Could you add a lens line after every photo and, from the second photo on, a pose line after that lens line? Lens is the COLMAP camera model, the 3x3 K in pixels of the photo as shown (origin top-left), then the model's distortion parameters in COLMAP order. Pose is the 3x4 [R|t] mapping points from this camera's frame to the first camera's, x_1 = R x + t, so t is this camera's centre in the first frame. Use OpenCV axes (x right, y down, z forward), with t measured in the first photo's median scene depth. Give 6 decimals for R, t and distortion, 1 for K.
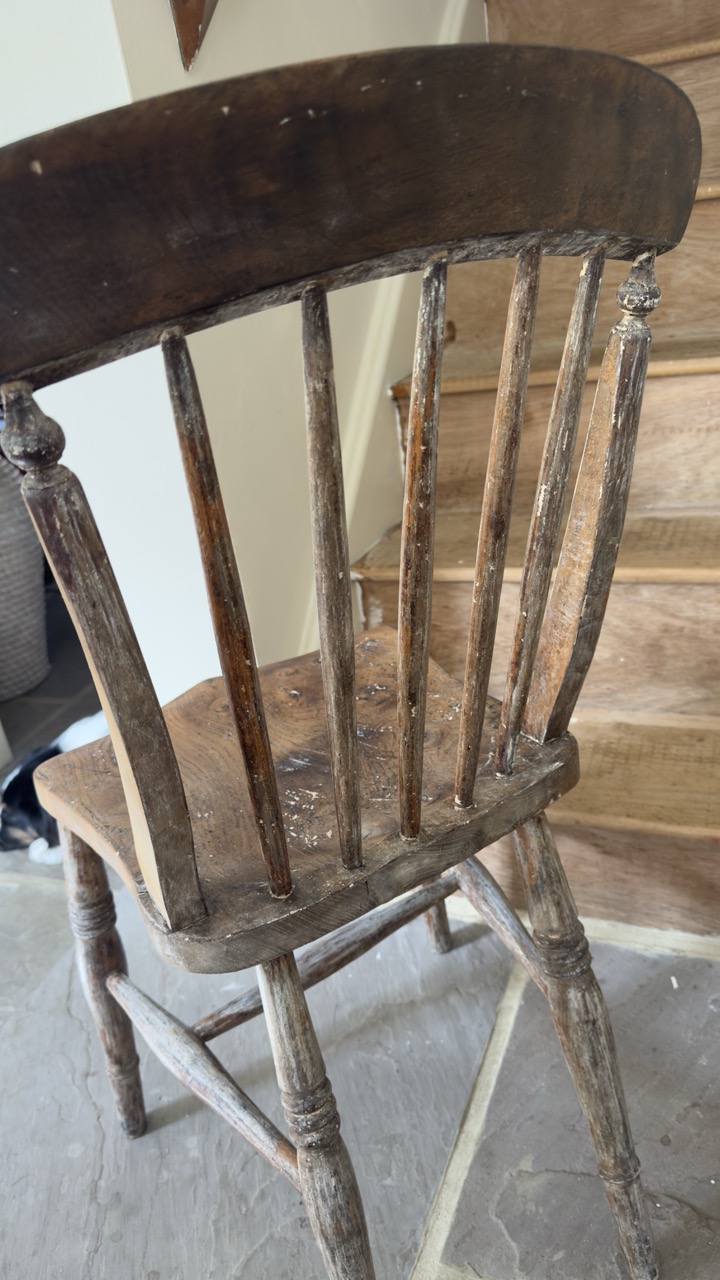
lens RADIAL K [[915.7, 0, 360.0], [0, 915.7, 640.0], [0, 0, 1]] dist [0.011469, 0.002932]
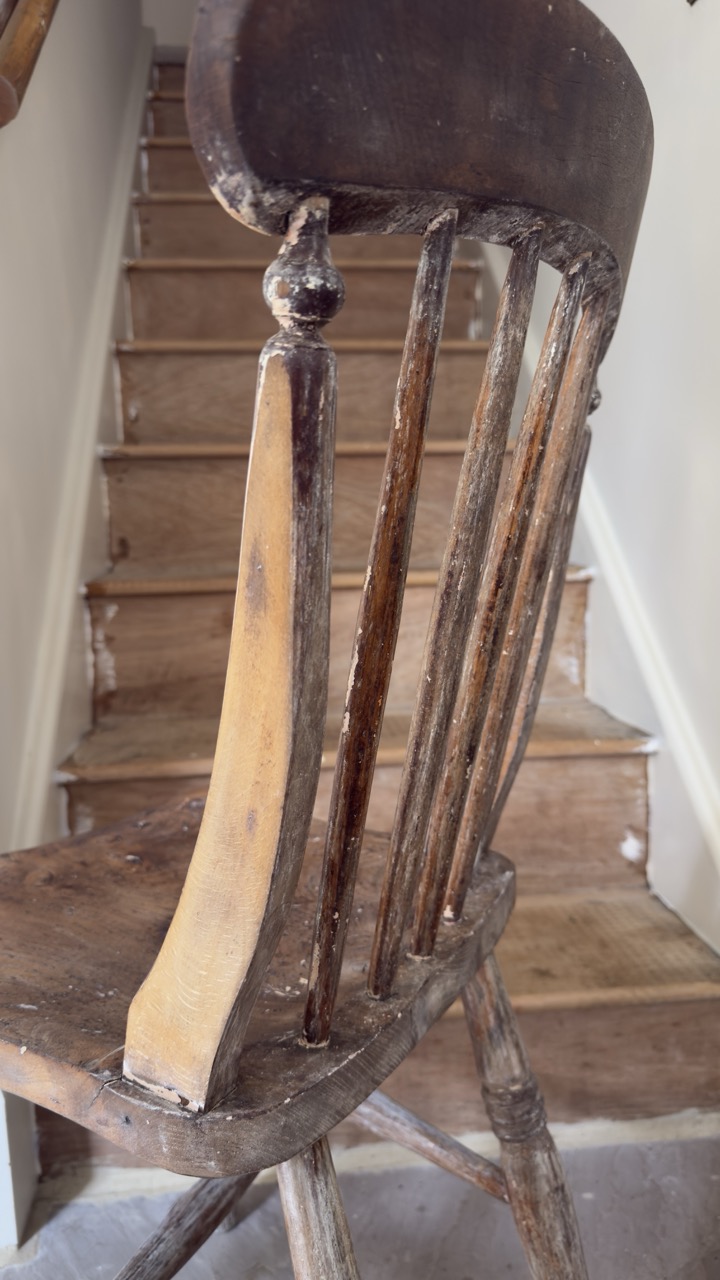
lens RADIAL K [[917.1, 0, 348.3], [0, 917.1, 646.8], [0, 0, 1]] dist [0.046536, -0.091211]
pose [[0.871583, 0.049226, 0.487770, -0.305283], [0.105455, 0.952830, -0.284595, 0.130407], [-0.478771, 0.299487, 0.825279, 0.192182]]
